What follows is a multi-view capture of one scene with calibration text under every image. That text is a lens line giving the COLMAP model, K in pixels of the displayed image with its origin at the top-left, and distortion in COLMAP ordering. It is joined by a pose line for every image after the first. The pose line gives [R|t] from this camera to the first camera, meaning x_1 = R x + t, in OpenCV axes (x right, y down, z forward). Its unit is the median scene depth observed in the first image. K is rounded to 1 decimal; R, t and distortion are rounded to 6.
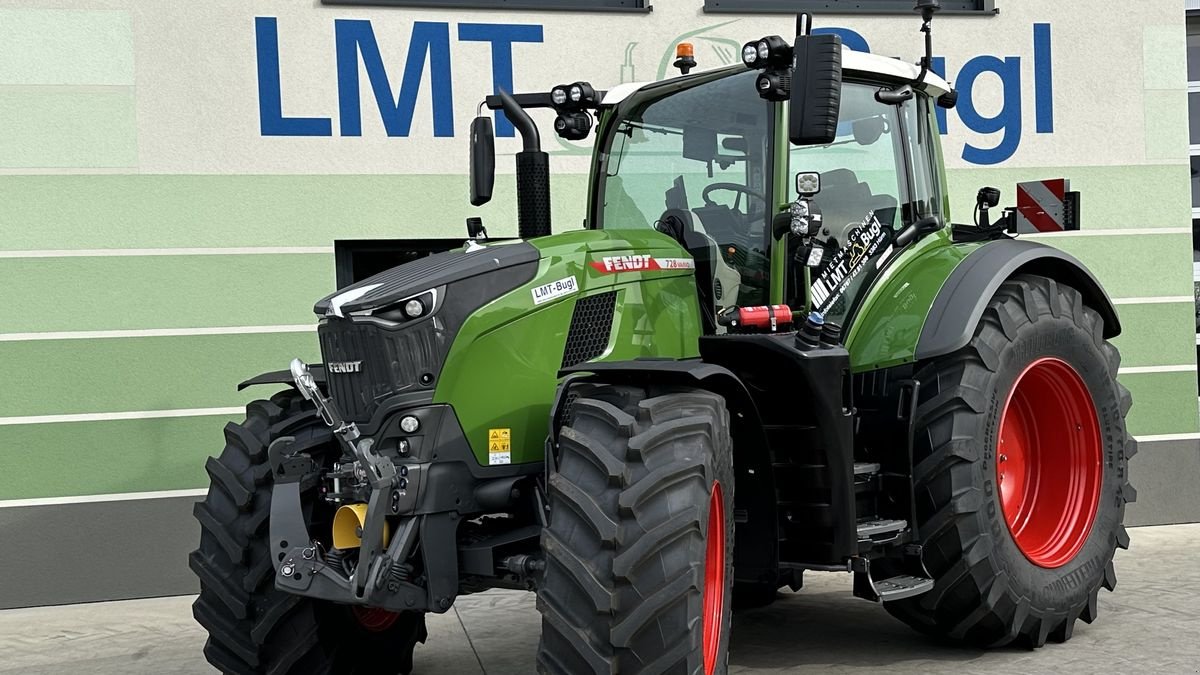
lens RADIAL K [[1428.6, 0, 666.9], [0, 1428.6, 352.8], [0, 0, 1]] dist [0.214092, -0.452746]
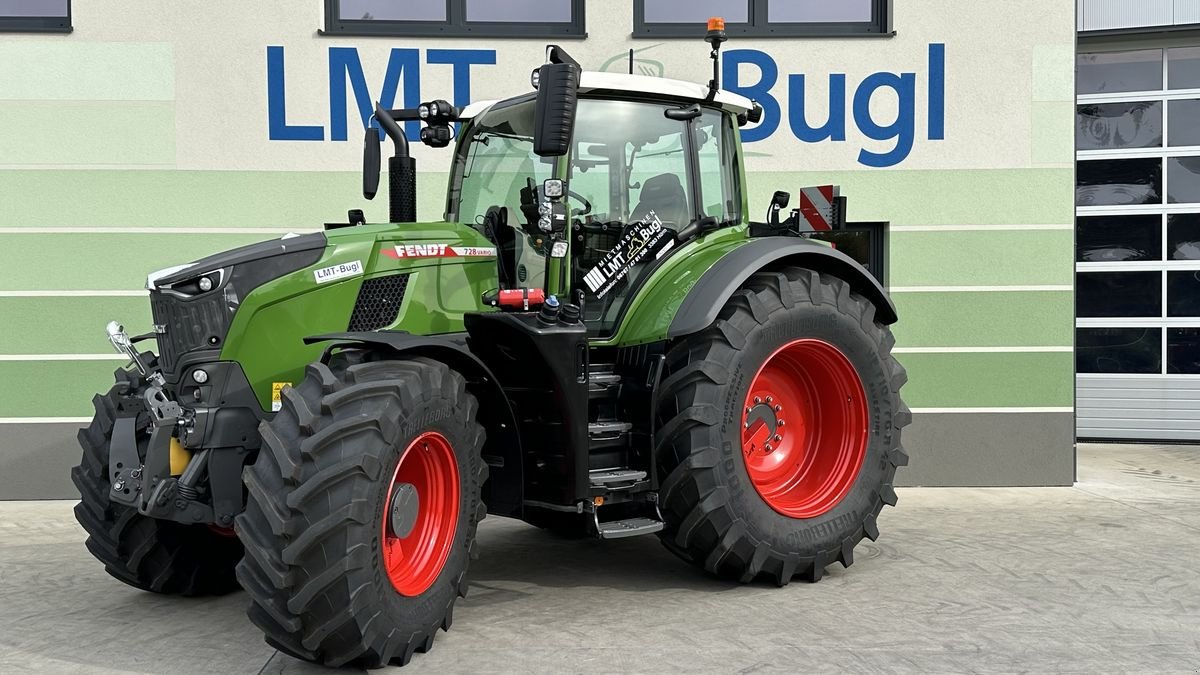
lens RADIAL K [[1179.0, 0, 595.8], [0, 1179.0, 337.3], [0, 0, 1]] dist [0.214157, -0.449935]
pose [[0.982227, 0.035141, -0.184378, 0.283044], [-0.031205, 0.999220, 0.024211, -0.016484], [0.185085, -0.018027, 0.982557, 0.028462]]
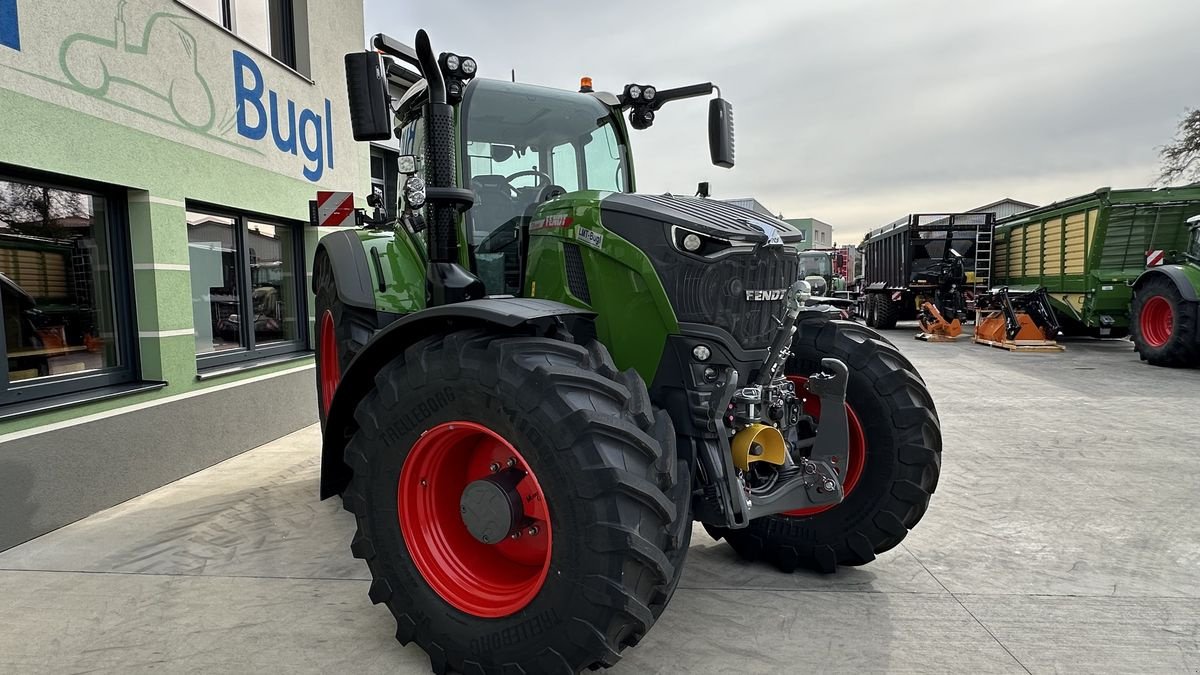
lens RADIAL K [[661.4, 0, 601.1], [0, 661.4, 343.0], [0, 0, 1]] dist [-0.000338, -0.000511]
pose [[0.290838, -0.045491, 0.955690, -0.583643], [0.006746, 0.998942, 0.045497, 0.017880], [-0.956748, -0.006785, 0.290837, 0.795216]]
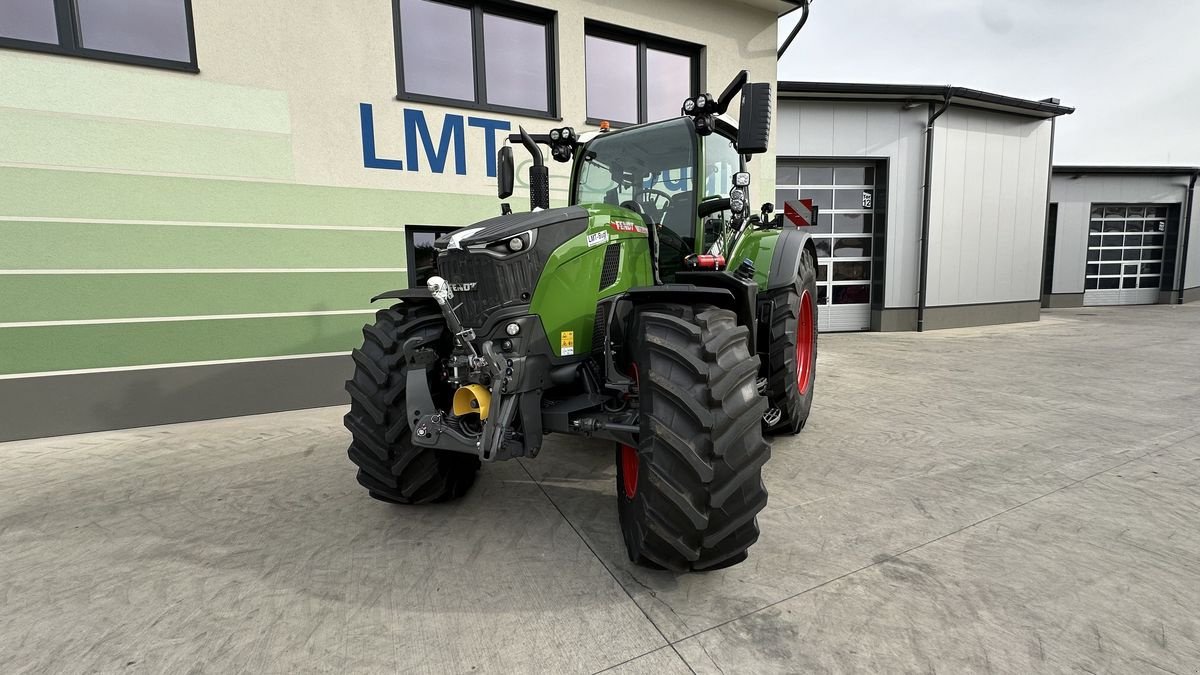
lens RADIAL K [[479.3, 0, 600.0], [0, 479.3, 337.5], [0, 0, 1]] dist [-0.000526, -0.000008]
pose [[0.977943, -0.005646, 0.208794, -0.155284], [-0.015074, 0.995120, 0.097510, 0.009118], [-0.208325, -0.098507, 0.973086, 0.429765]]
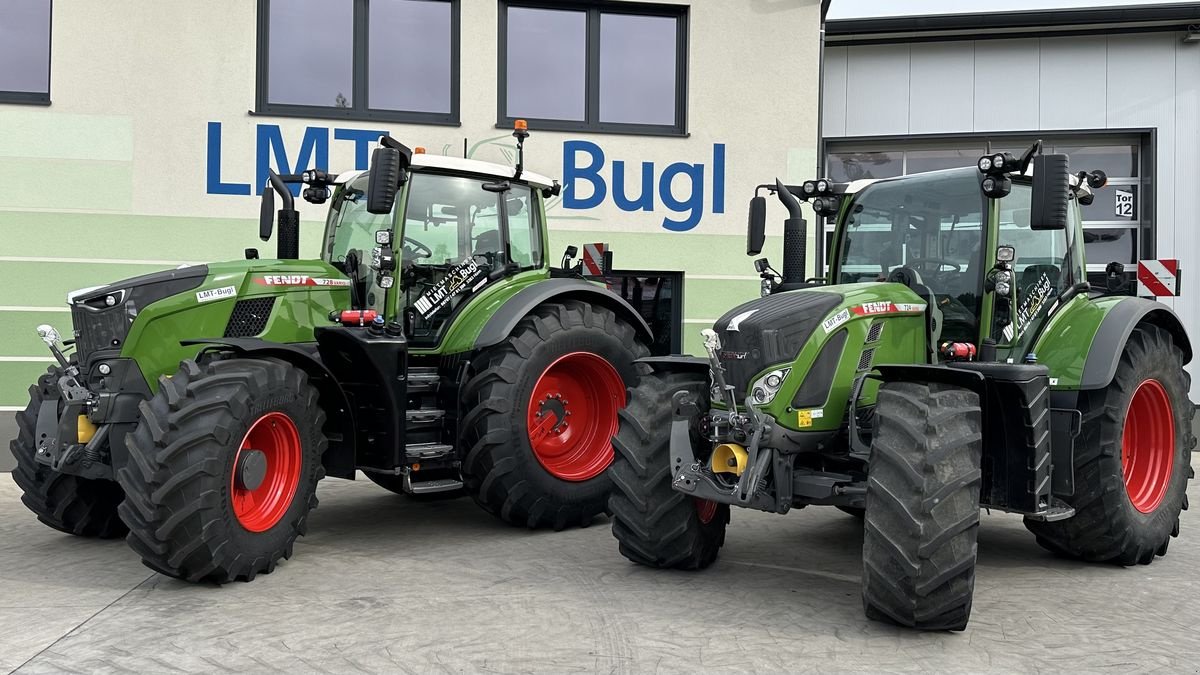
lens RADIAL K [[962.9, 0, 645.5], [0, 962.9, 339.3], [0, 0, 1]] dist [0.106044, -0.166951]
pose [[0.995300, 0.052261, -0.081532, 0.438870], [-0.052688, 0.998606, -0.003099, -0.012082], [0.081257, 0.007381, 0.996666, -0.076437]]
